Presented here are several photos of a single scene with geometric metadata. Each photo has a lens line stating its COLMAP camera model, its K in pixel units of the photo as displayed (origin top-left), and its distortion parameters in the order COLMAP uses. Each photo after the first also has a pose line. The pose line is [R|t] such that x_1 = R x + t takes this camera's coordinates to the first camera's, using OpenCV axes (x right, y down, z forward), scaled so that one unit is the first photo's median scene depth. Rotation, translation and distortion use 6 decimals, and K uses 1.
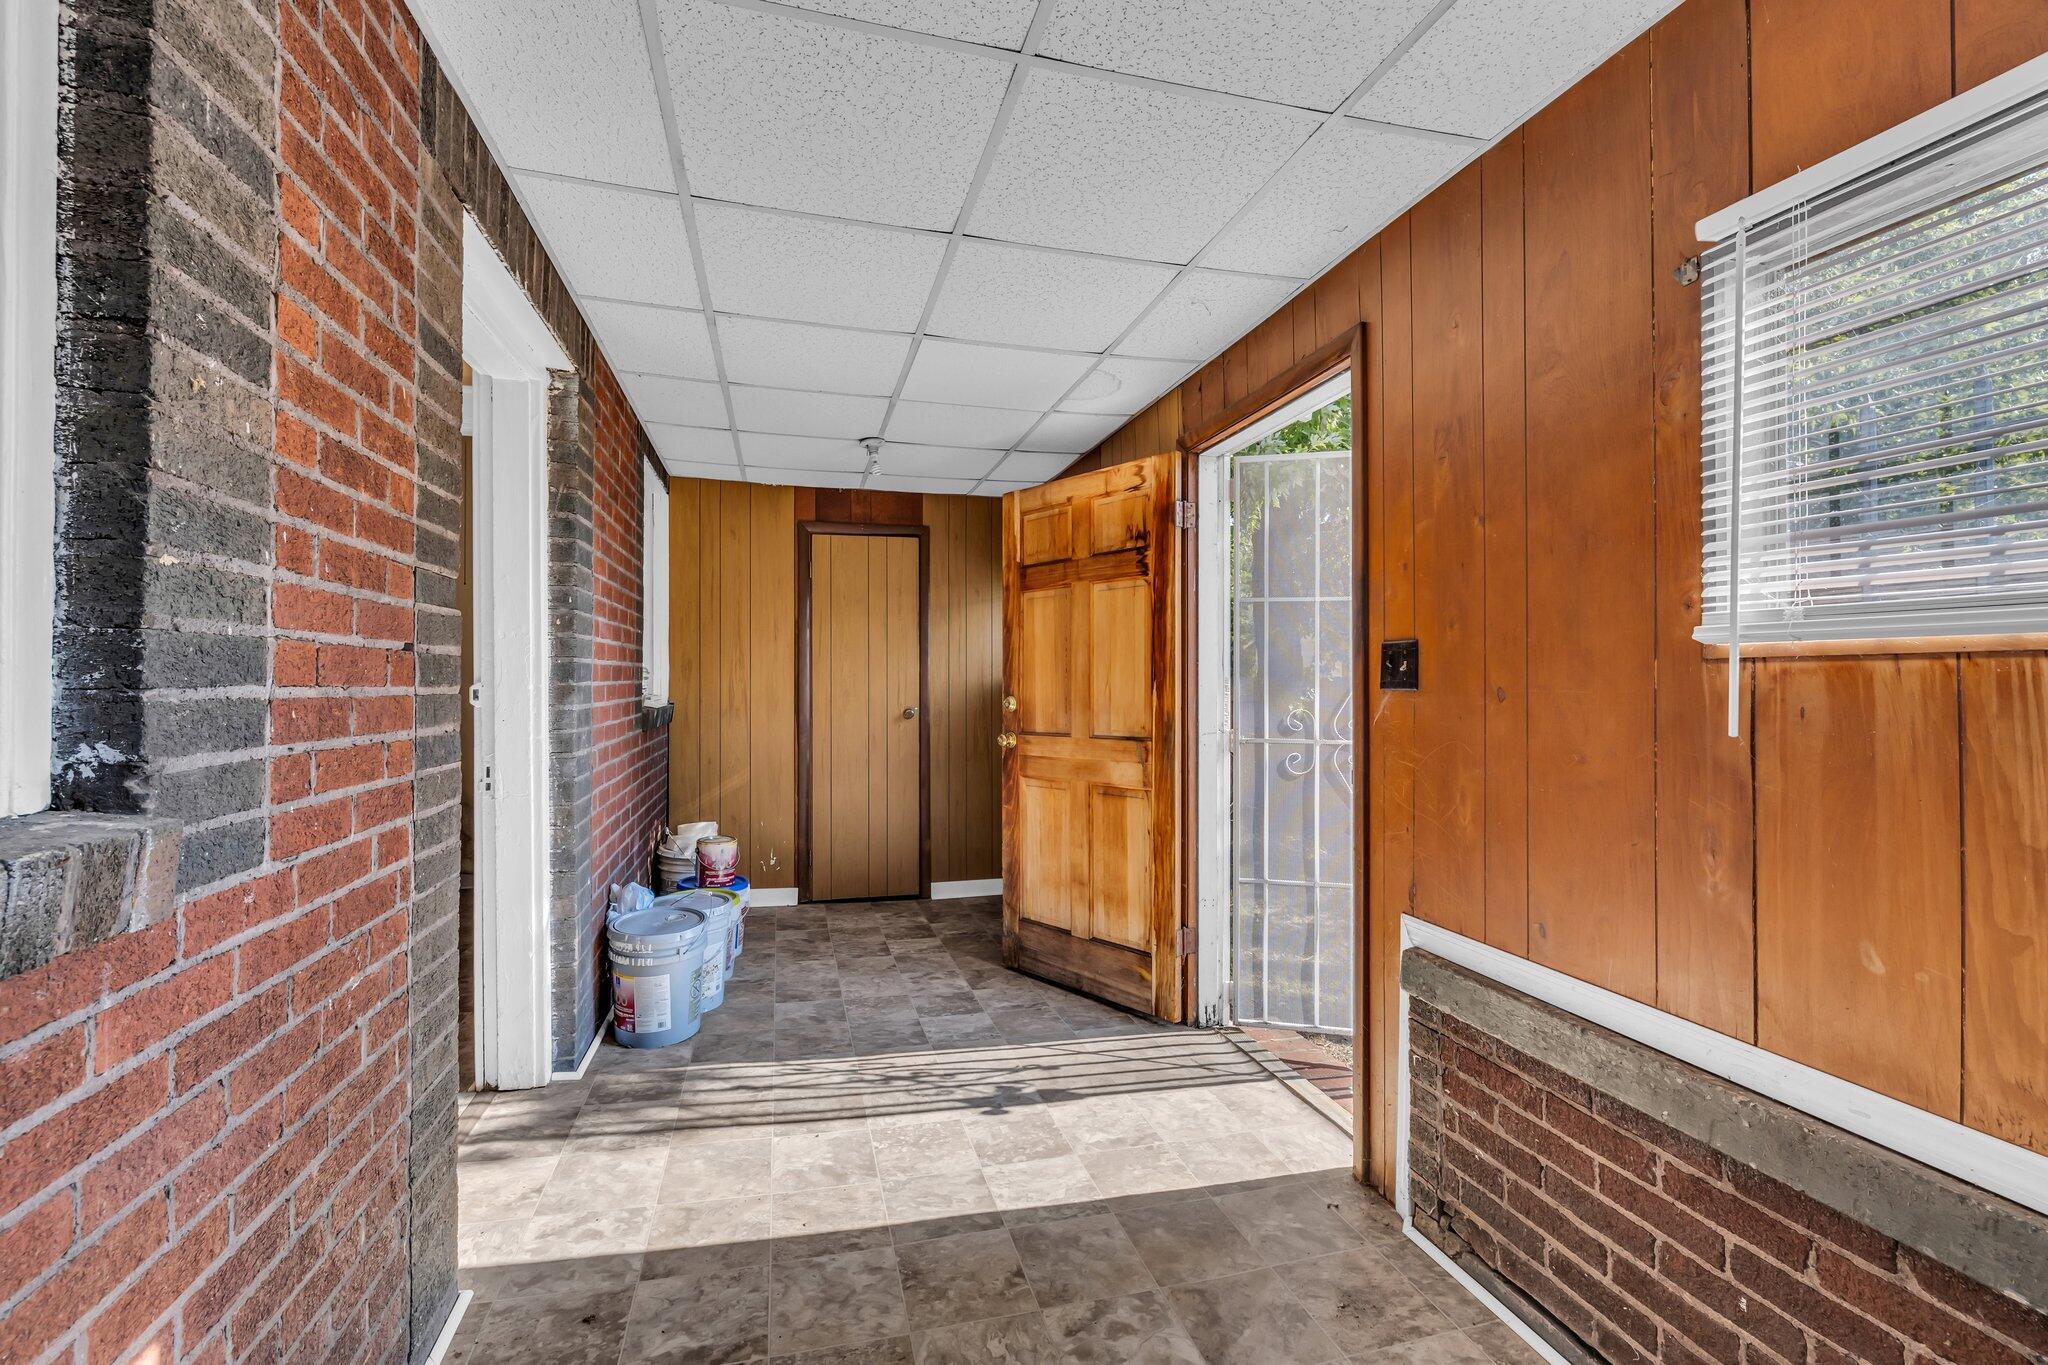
lens RADIAL K [[948.4, 0, 1020.8], [0, 948.4, 678.8], [0, 0, 1]] dist [-0.000370, -0.000054]
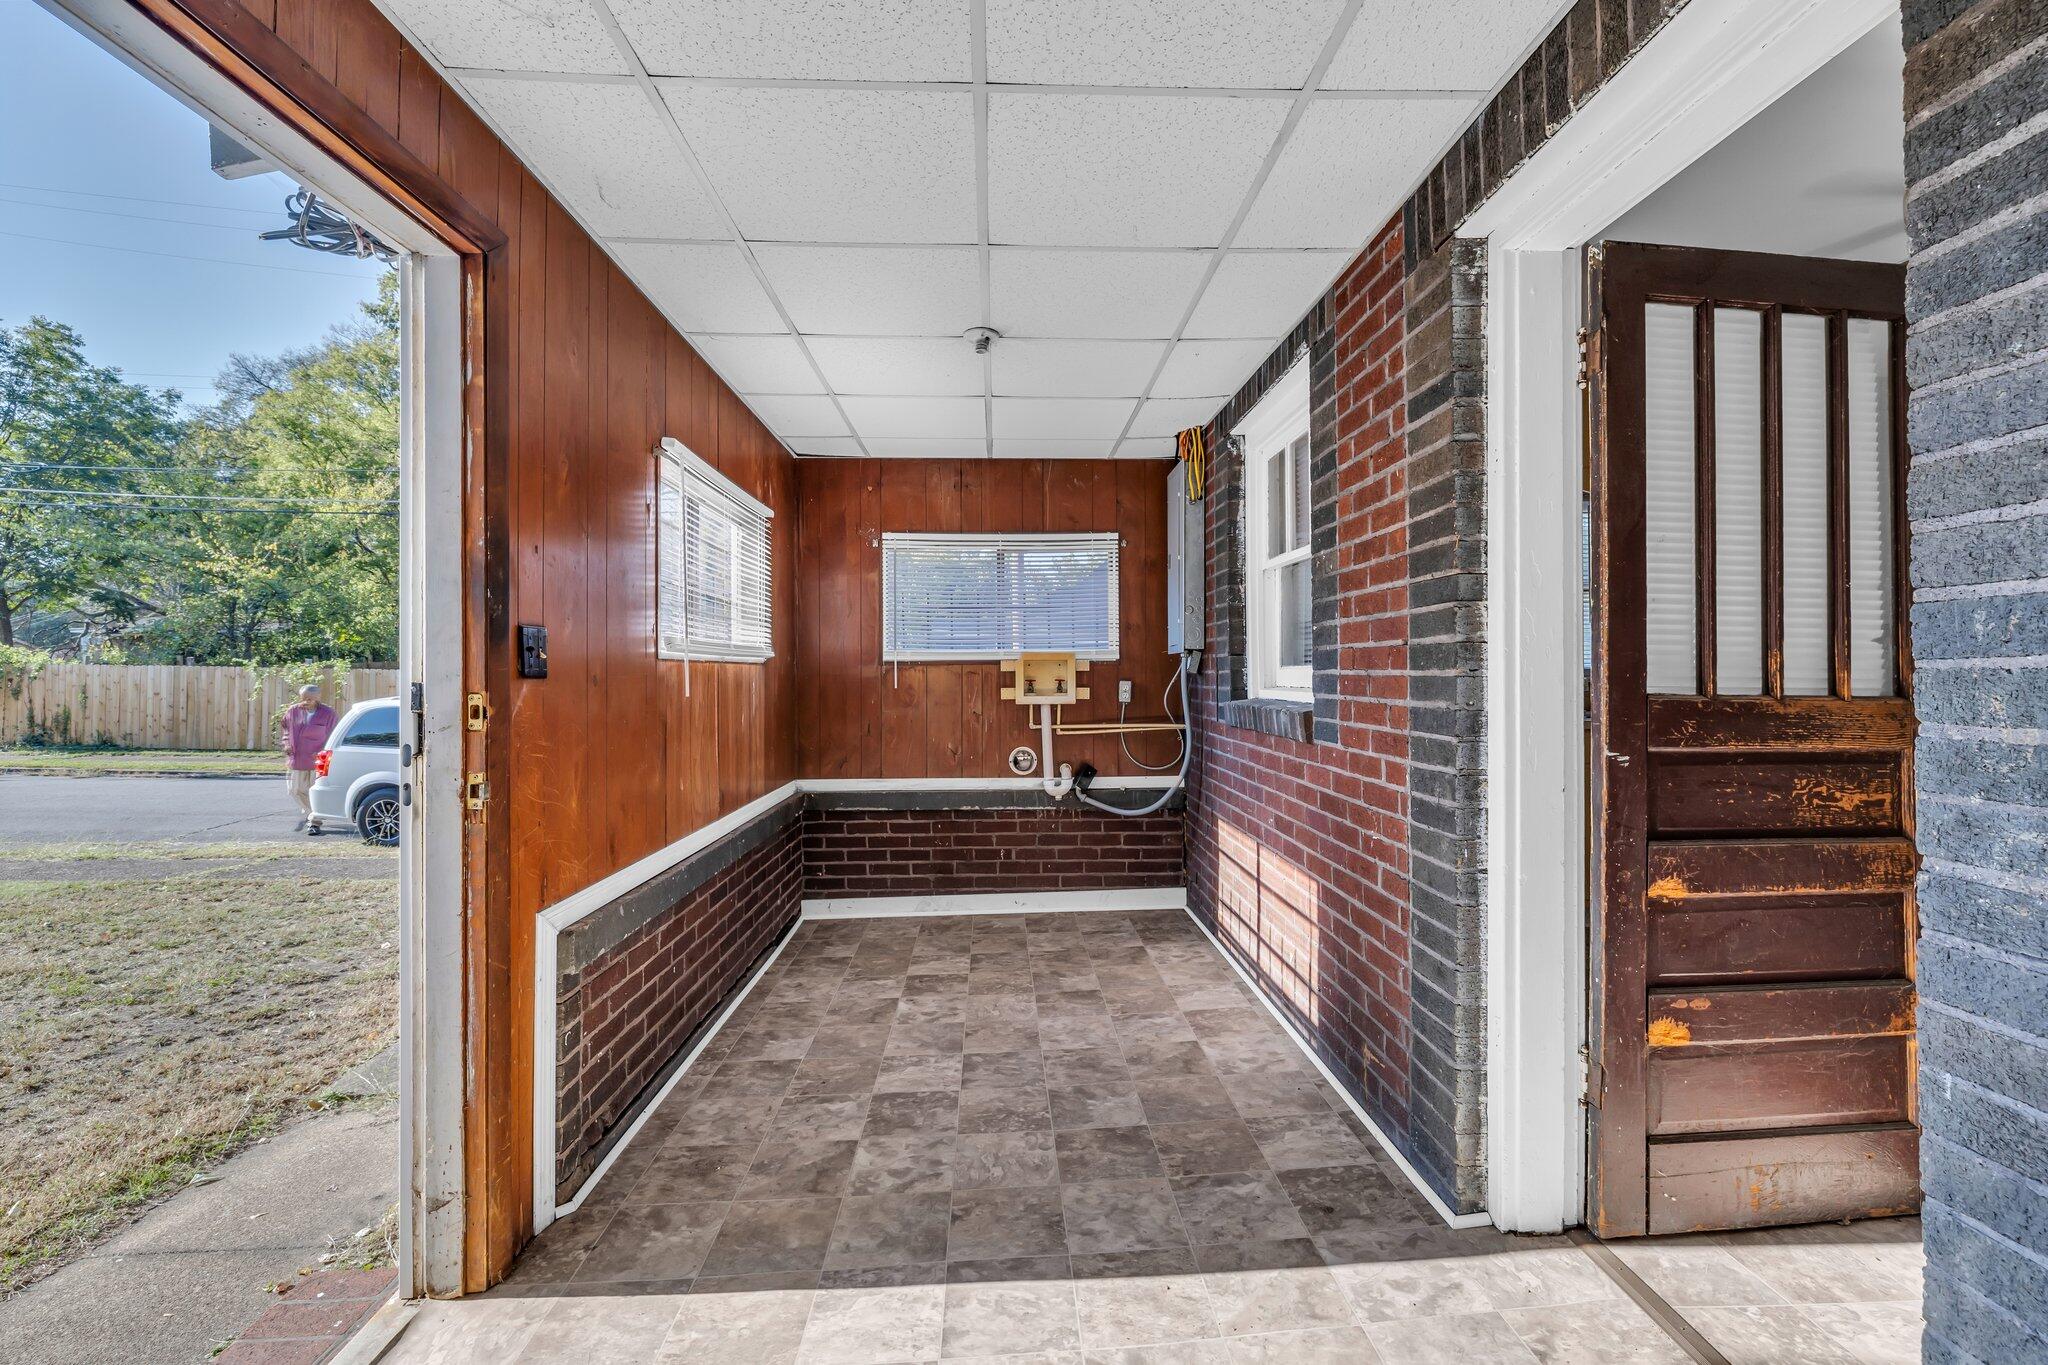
lens RADIAL K [[867.0, 0, 1031.8], [0, 867.0, 674.1], [0, 0, 1]] dist [0.001193, 0.000313]
pose [[-0.976986, 0.005052, 0.213243, -0.292596], [0.005028, 0.999987, -0.000655, 0.009960], [-0.213243, 0.000433, -0.976999, 1.897655]]
